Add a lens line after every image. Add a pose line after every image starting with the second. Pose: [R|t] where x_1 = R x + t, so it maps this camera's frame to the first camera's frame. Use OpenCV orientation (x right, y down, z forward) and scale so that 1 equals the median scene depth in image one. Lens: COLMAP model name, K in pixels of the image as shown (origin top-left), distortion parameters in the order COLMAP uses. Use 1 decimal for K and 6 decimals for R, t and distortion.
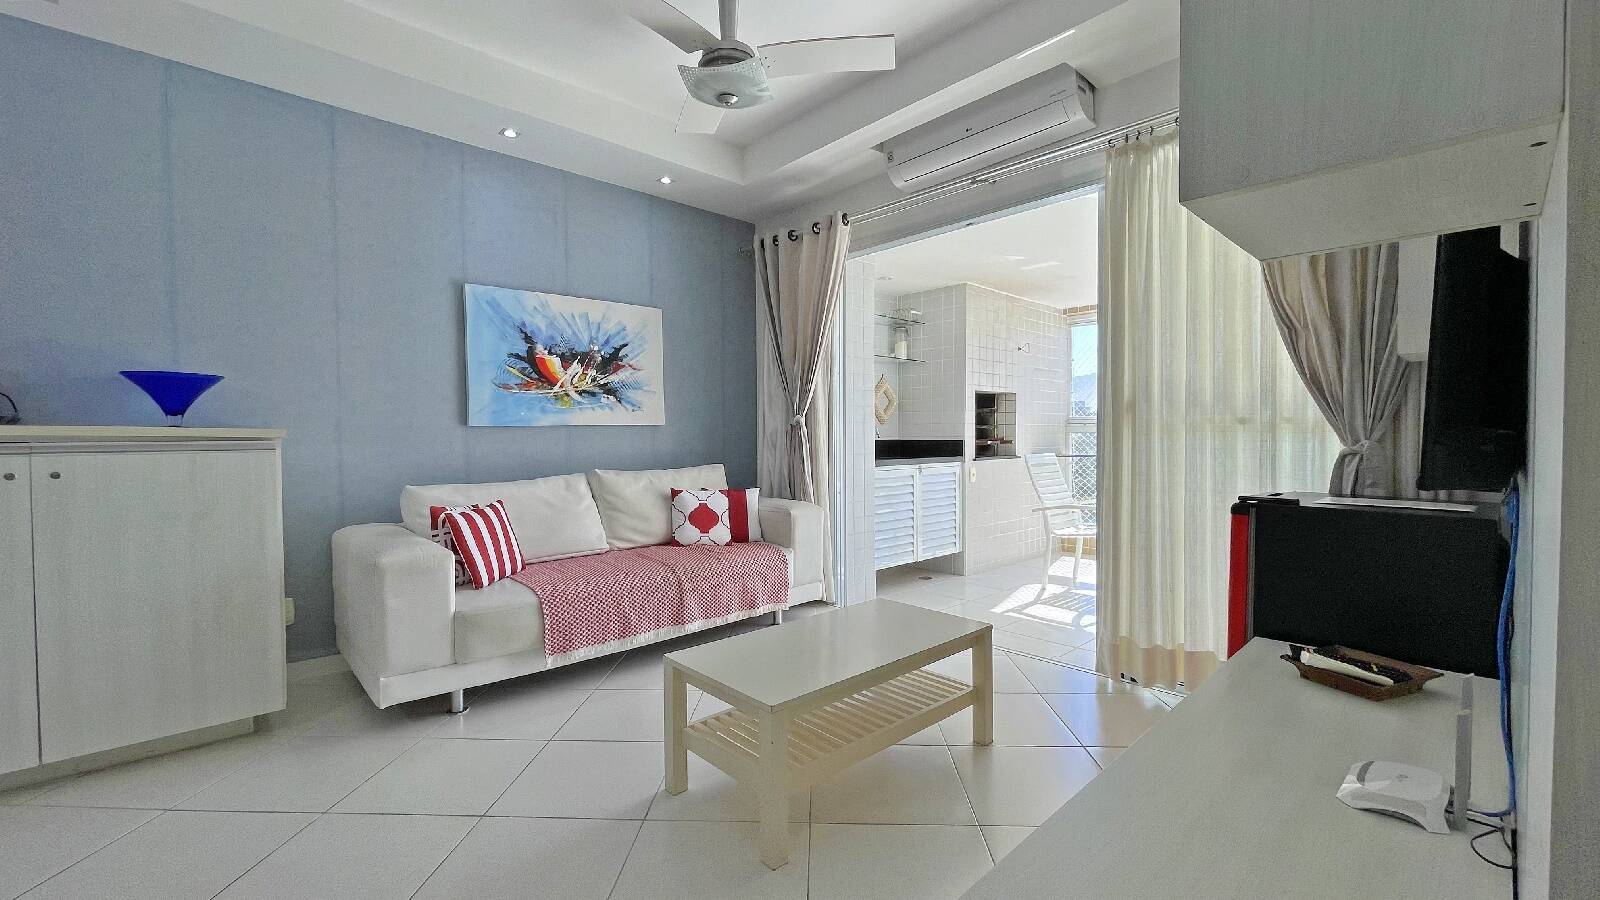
lens RADIAL K [[655.1, 0, 798.0], [0, 655.1, 451.4], [0, 0, 1]] dist [-0.001354, -0.000432]
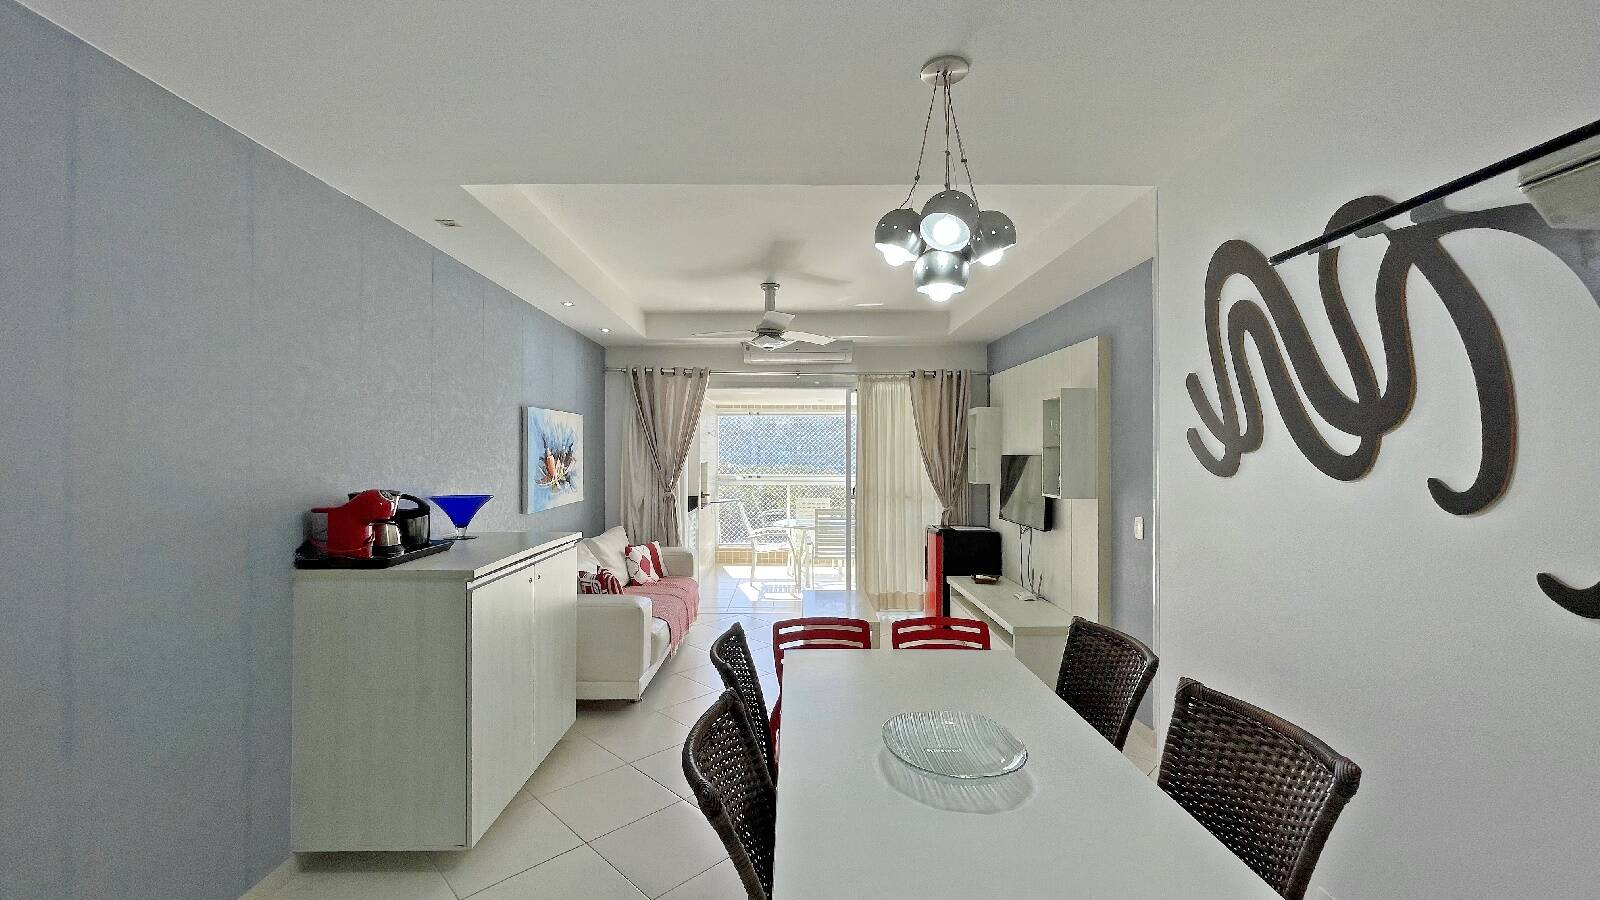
lens RADIAL K [[645.8, 0, 800.0], [0, 645.8, 450.0], [0, 0, 1]] dist [0.000226, -0.000134]
pose [[0.671109, 0.012651, 0.741251, -1.016520], [0.013322, 0.999487, -0.029119, -0.113787], [-0.741239, 0.029417, 0.670596, -0.259834]]
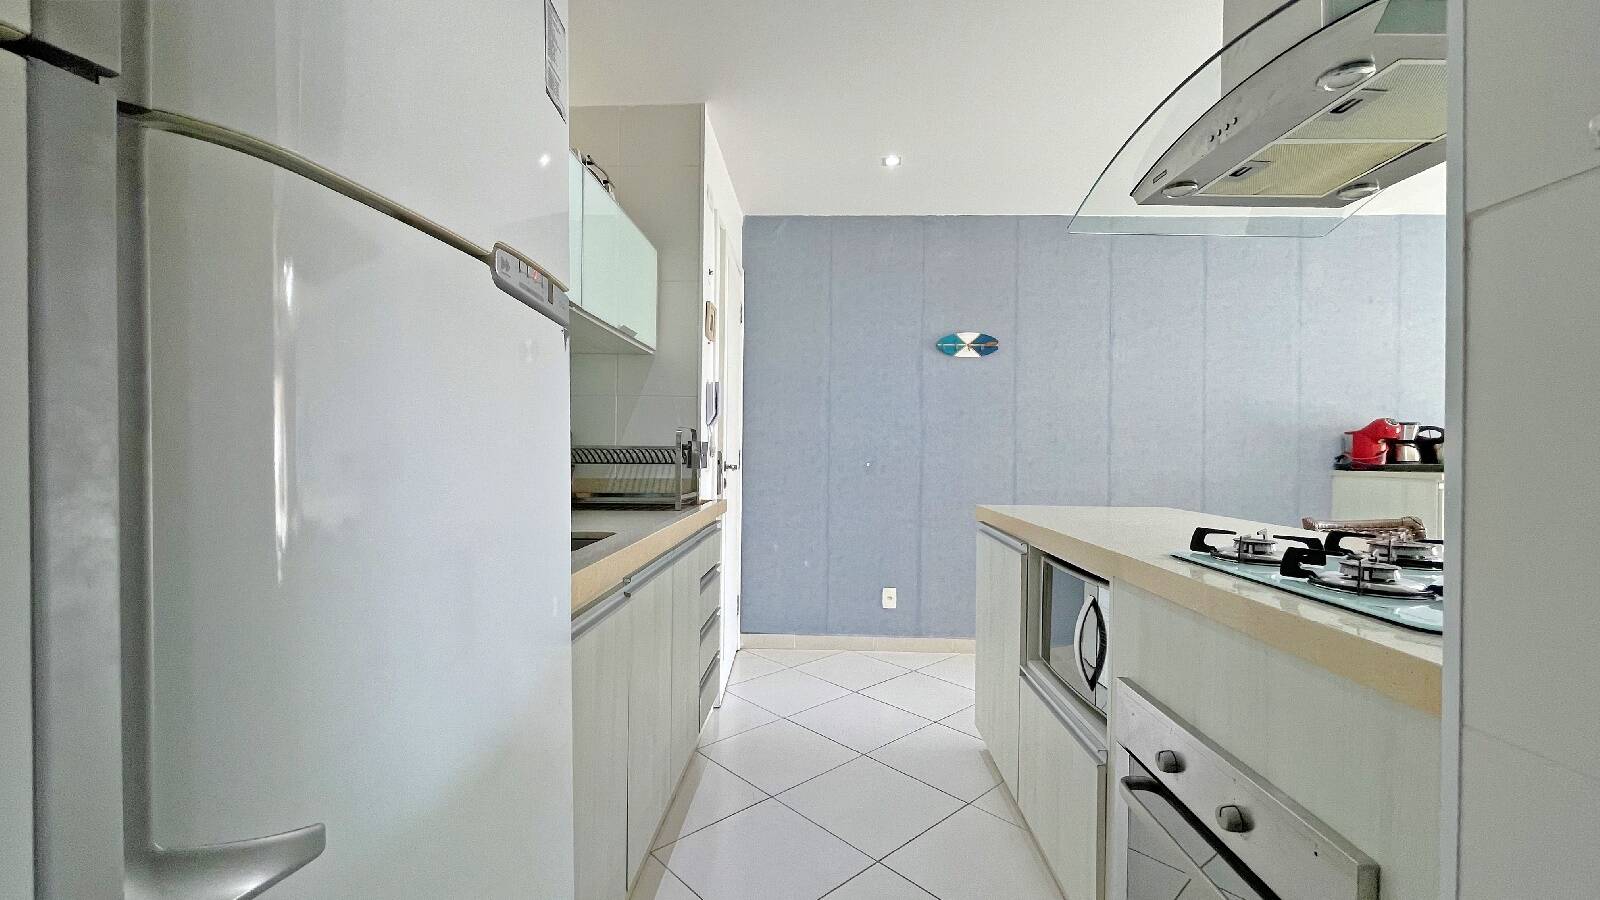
lens RADIAL K [[655.1, 0, 798.0], [0, 655.1, 451.4], [0, 0, 1]] dist [-0.001354, -0.000432]
pose [[0.709578, 0.021321, -0.704305, -0.745380], [-0.034697, 0.999387, -0.004703, -0.013843], [0.703772, 0.027774, 0.709882, -0.785277]]
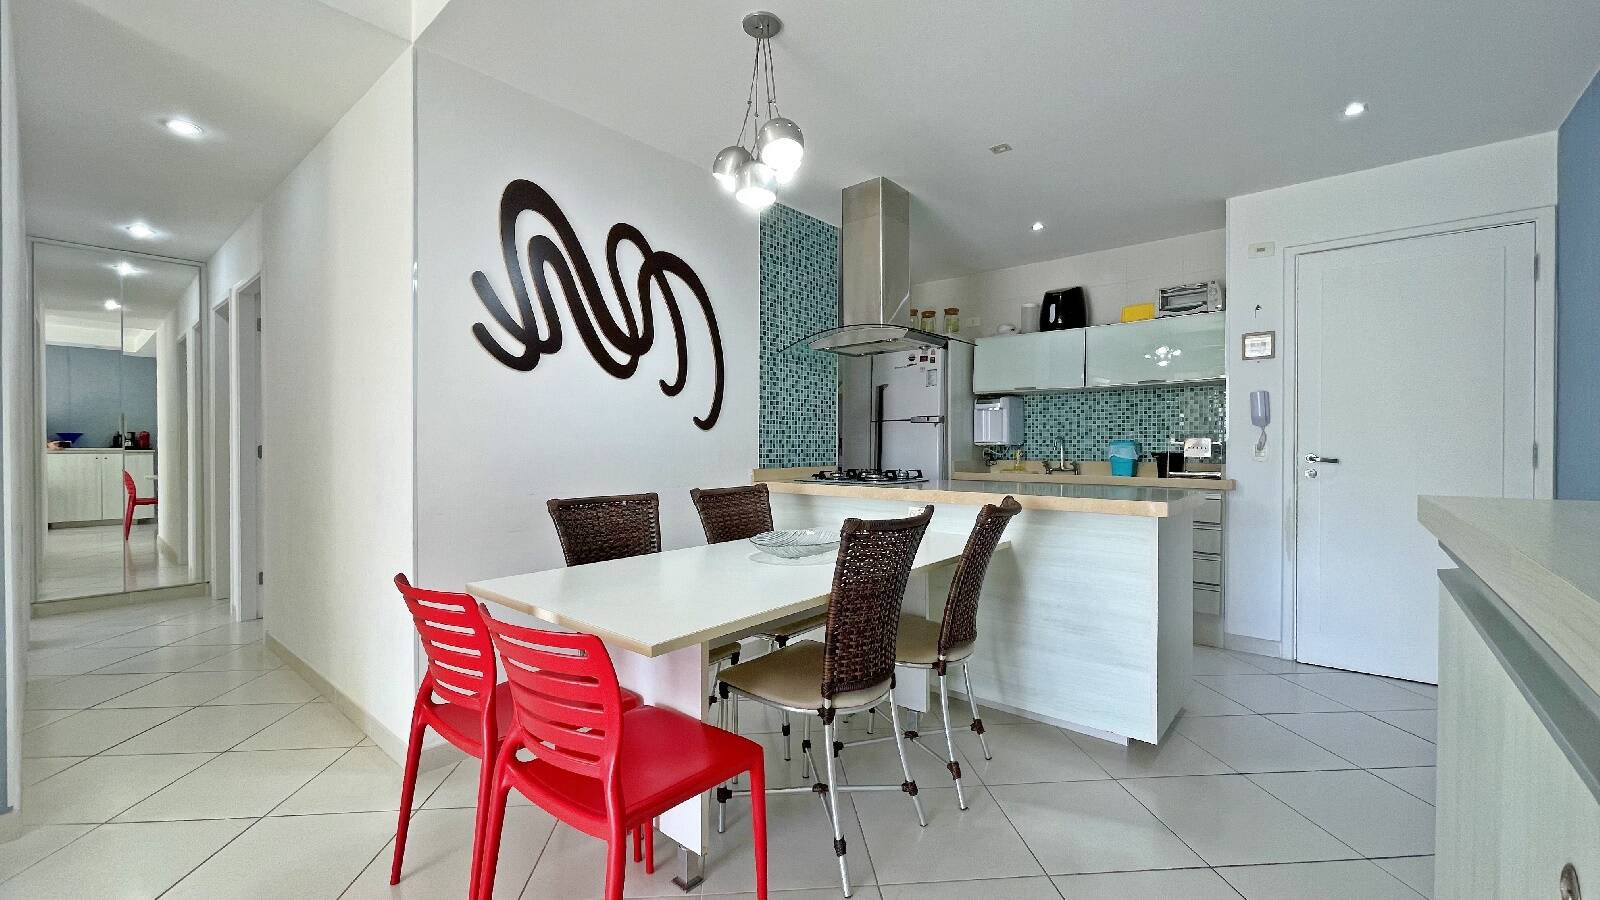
lens RADIAL K [[655.1, 0, 798.0], [0, 655.1, 451.4], [0, 0, 1]] dist [-0.001354, -0.000432]
pose [[-0.992553, 0.007616, -0.121574, -0.540135], [0.003633, 0.999450, 0.032954, -0.036053], [0.121758, 0.032267, -0.992035, 0.601815]]
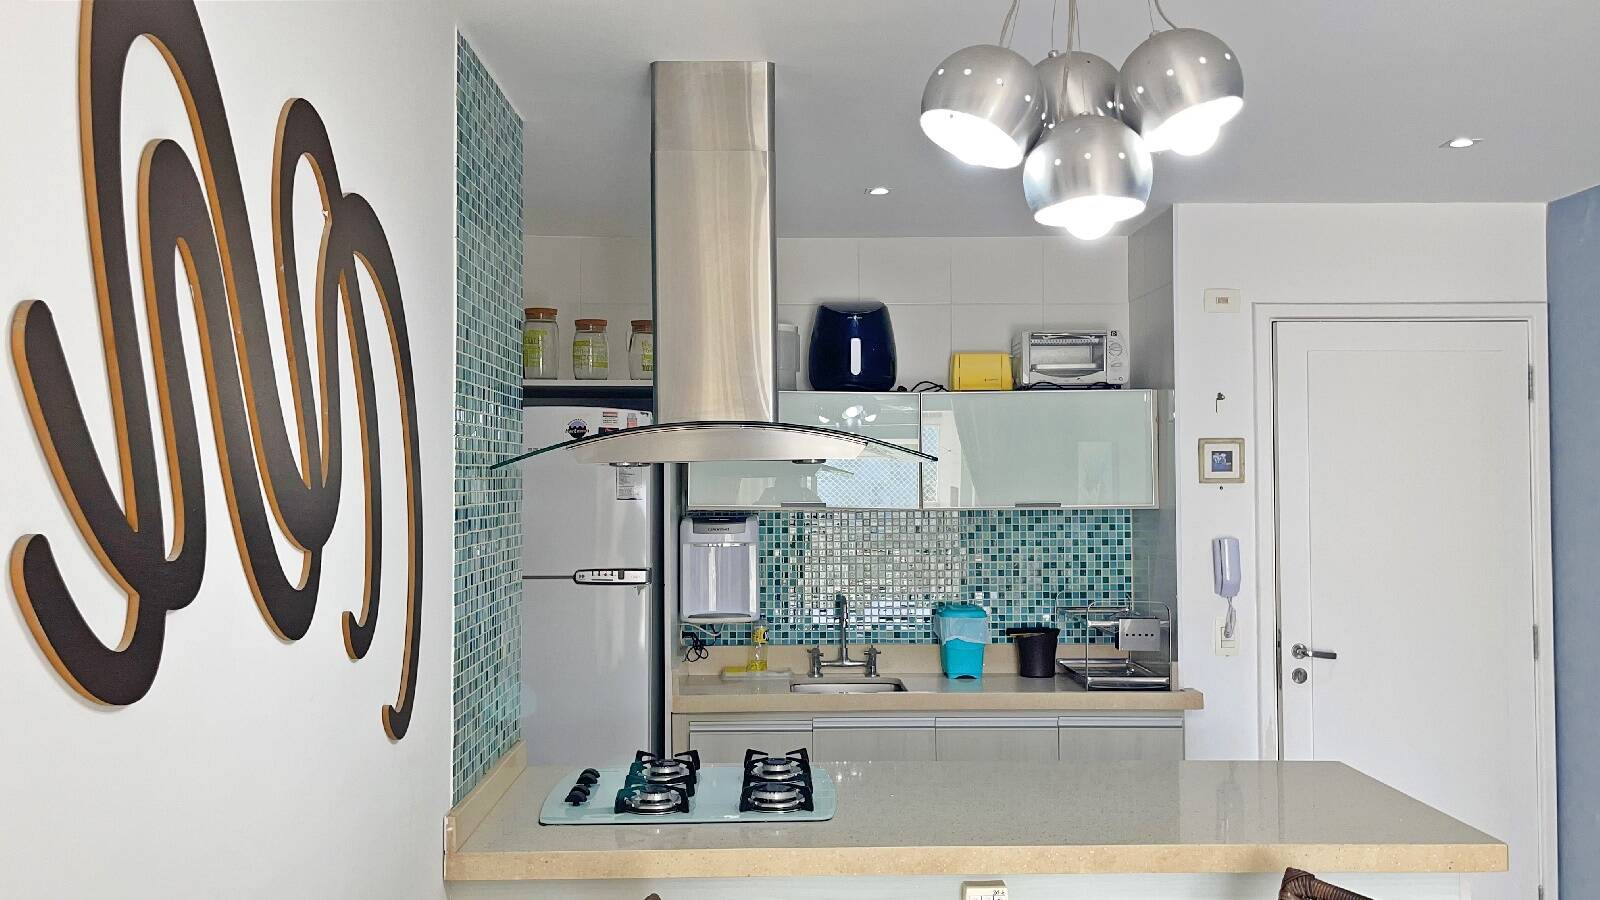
lens RADIAL K [[1356.7, 0, 801.3], [0, 1356.7, 443.0], [0, 0, 1]] dist [0.048779, -0.006316]
pose [[-0.661333, -0.010432, -0.750020, -0.173443], [-0.011547, 0.999926, -0.003726, -0.170735], [0.750003, 0.006196, -0.661405, 0.219640]]
